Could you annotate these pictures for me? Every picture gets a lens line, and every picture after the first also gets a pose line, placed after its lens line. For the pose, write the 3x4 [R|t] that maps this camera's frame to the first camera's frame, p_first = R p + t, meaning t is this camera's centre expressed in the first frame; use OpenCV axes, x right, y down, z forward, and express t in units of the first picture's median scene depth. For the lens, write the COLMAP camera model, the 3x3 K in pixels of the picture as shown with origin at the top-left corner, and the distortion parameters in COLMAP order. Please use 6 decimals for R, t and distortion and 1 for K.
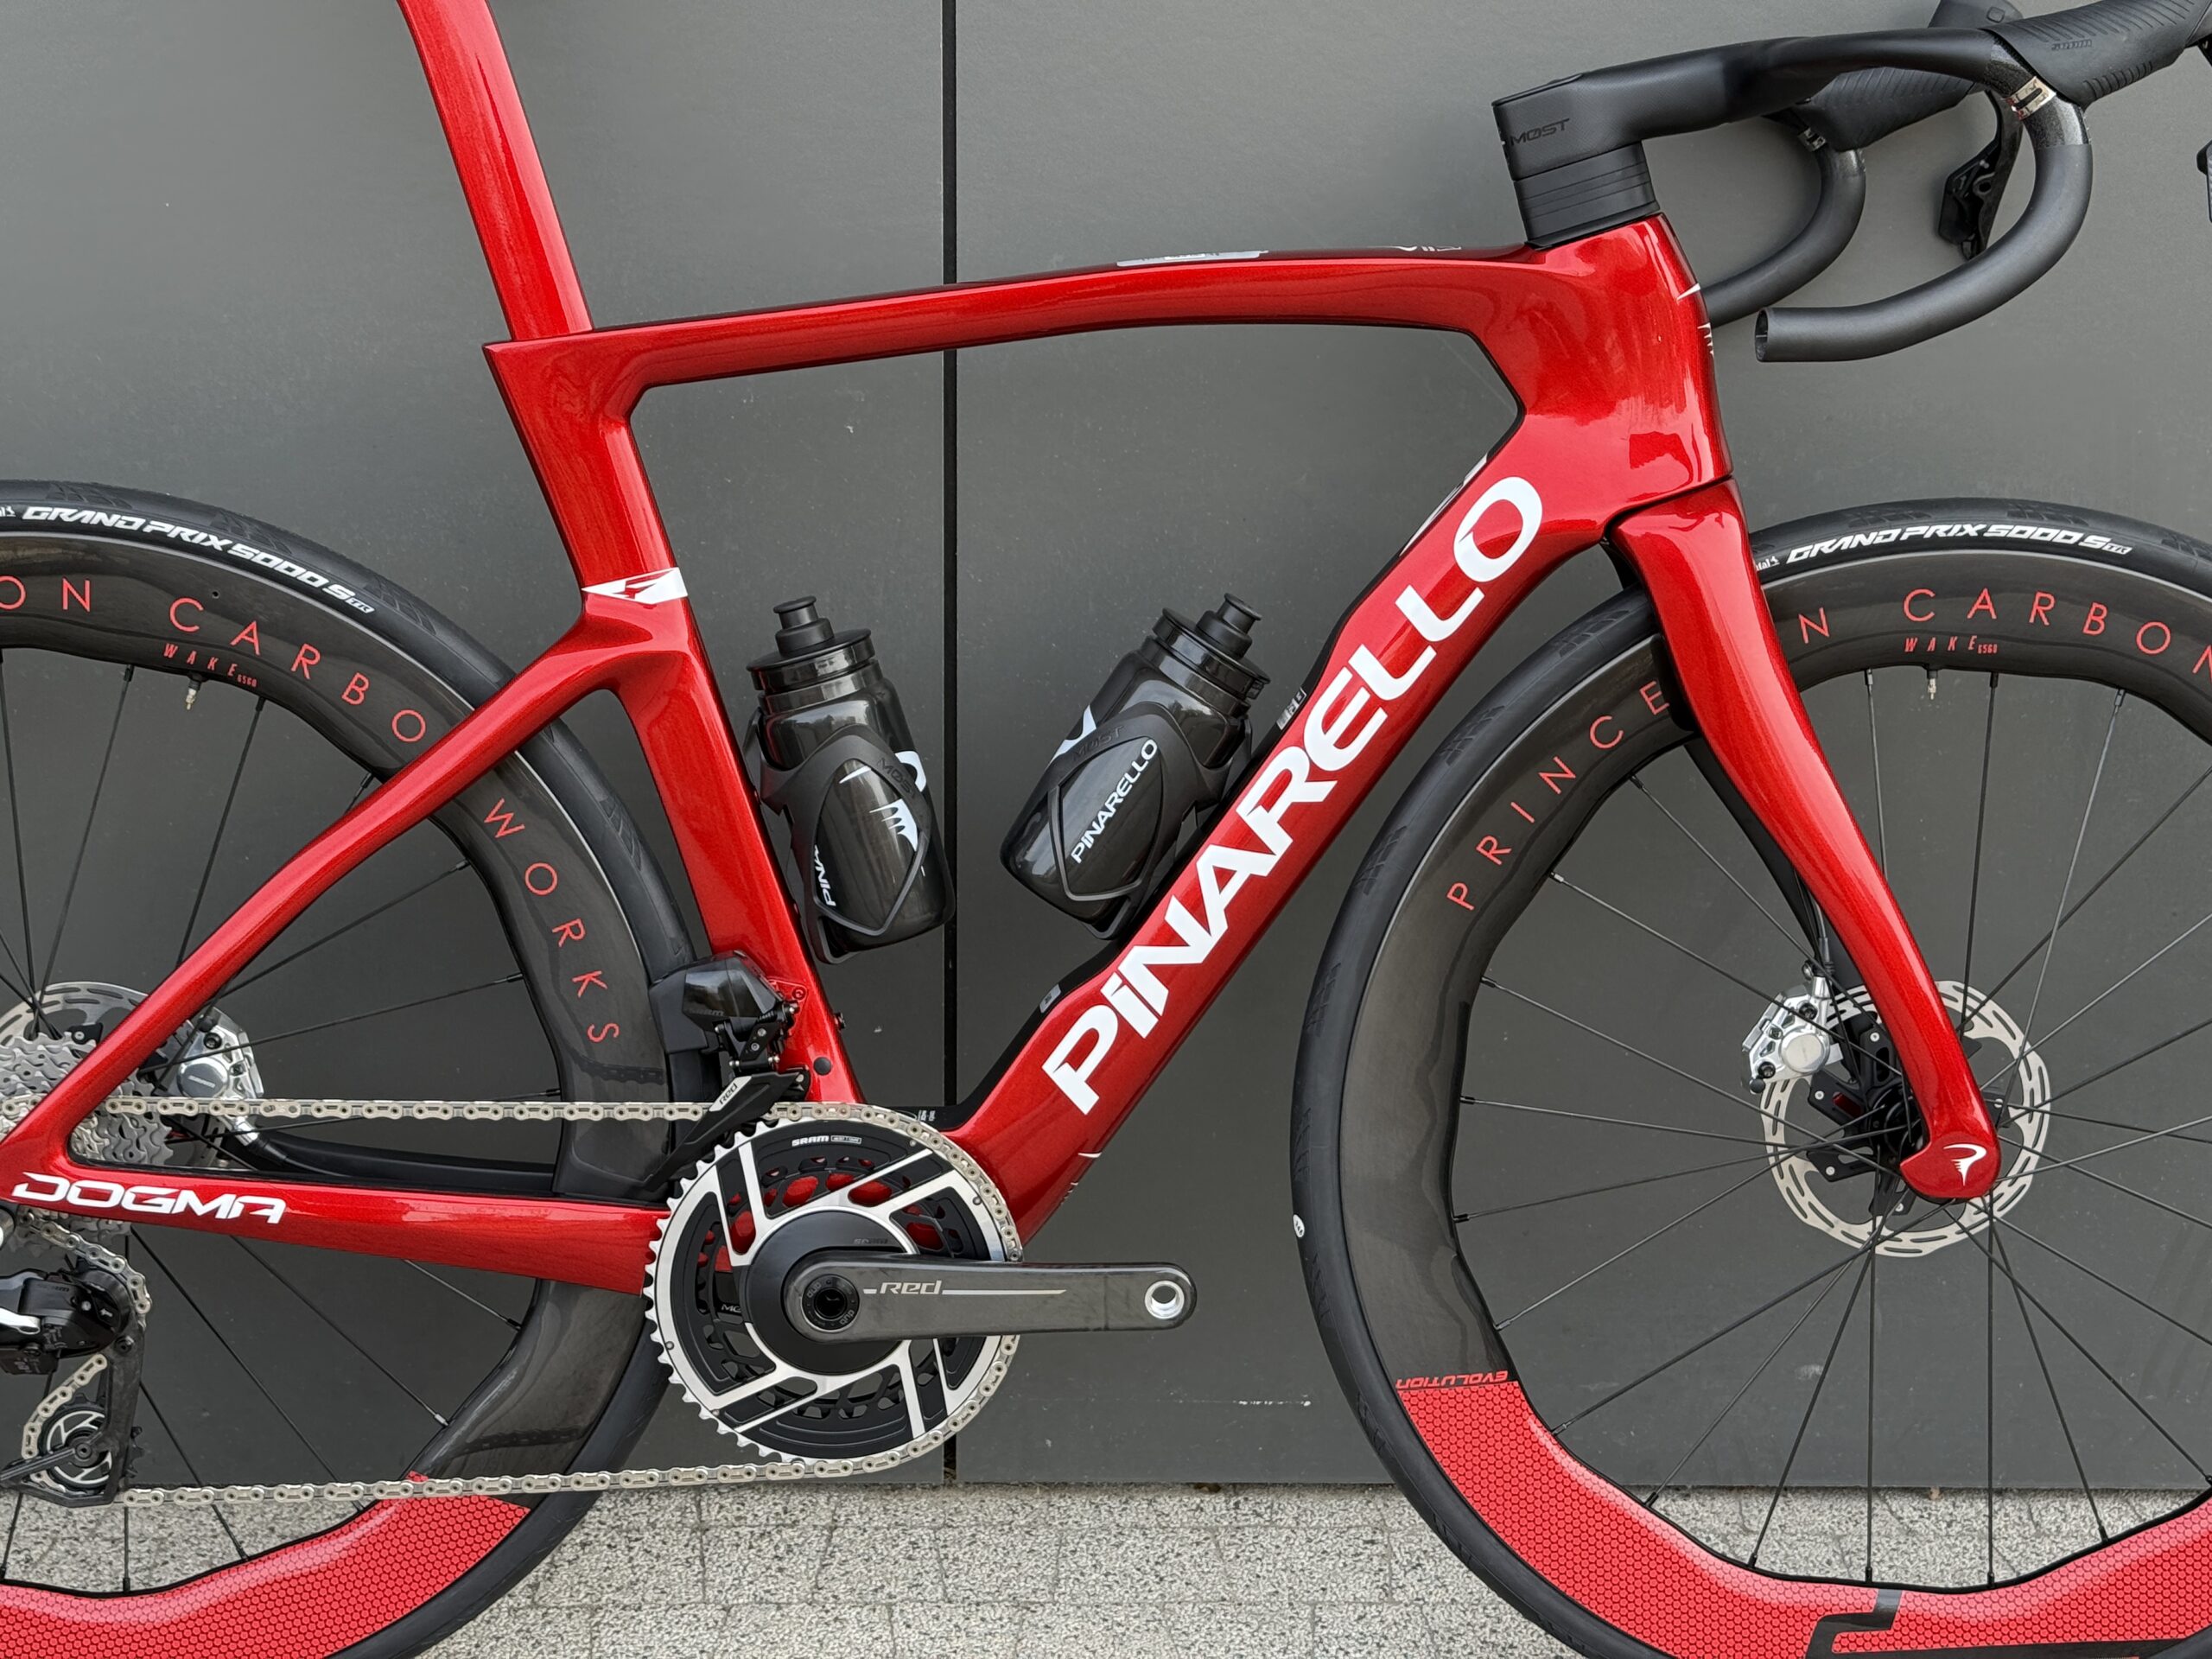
lens RADIAL K [[3055.8, 0, 1098.6], [0, 3055.8, 838.4], [0, 0, 1]] dist [0.185683, -0.352799]
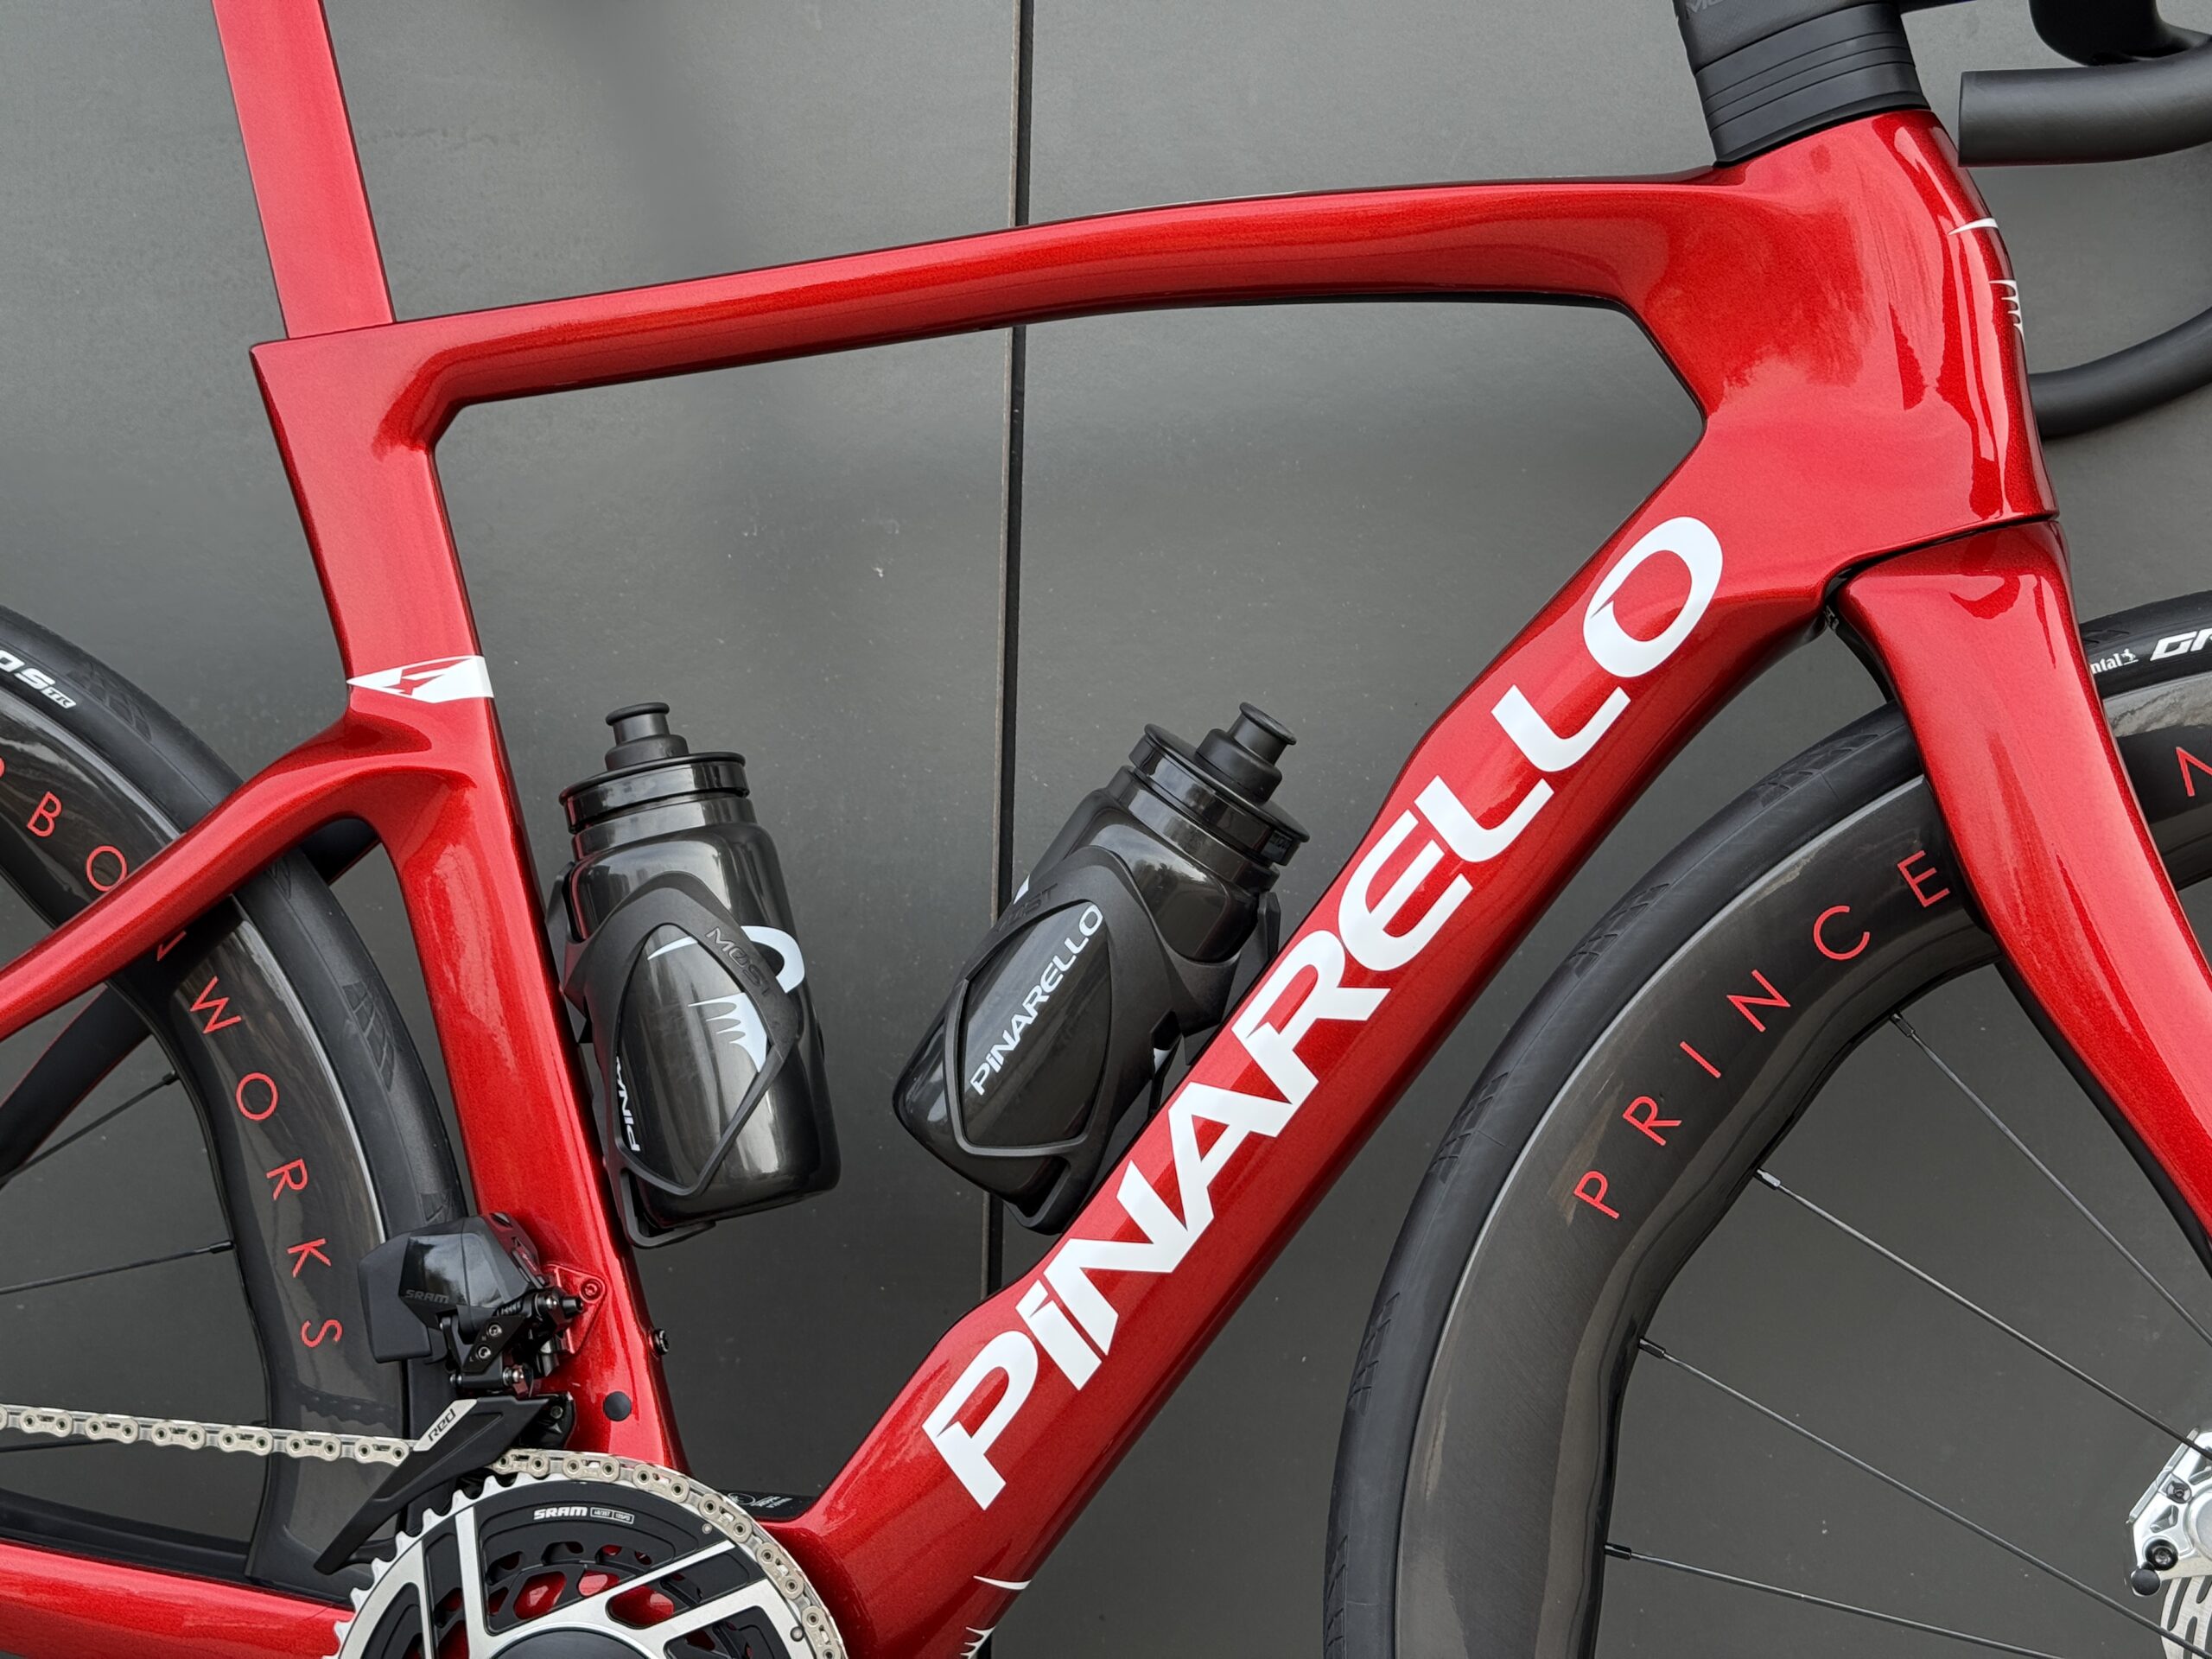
lens RADIAL K [[3059.2, 0, 1109.3], [0, 3059.2, 833.7], [0, 0, 1]] dist [0.192631, -0.374365]
pose [[0.961894, 0.020923, -0.272622, 0.192215], [-0.083231, 0.972157, -0.219052, 0.092570], [0.260448, 0.233396, 0.936853, 0.382788]]
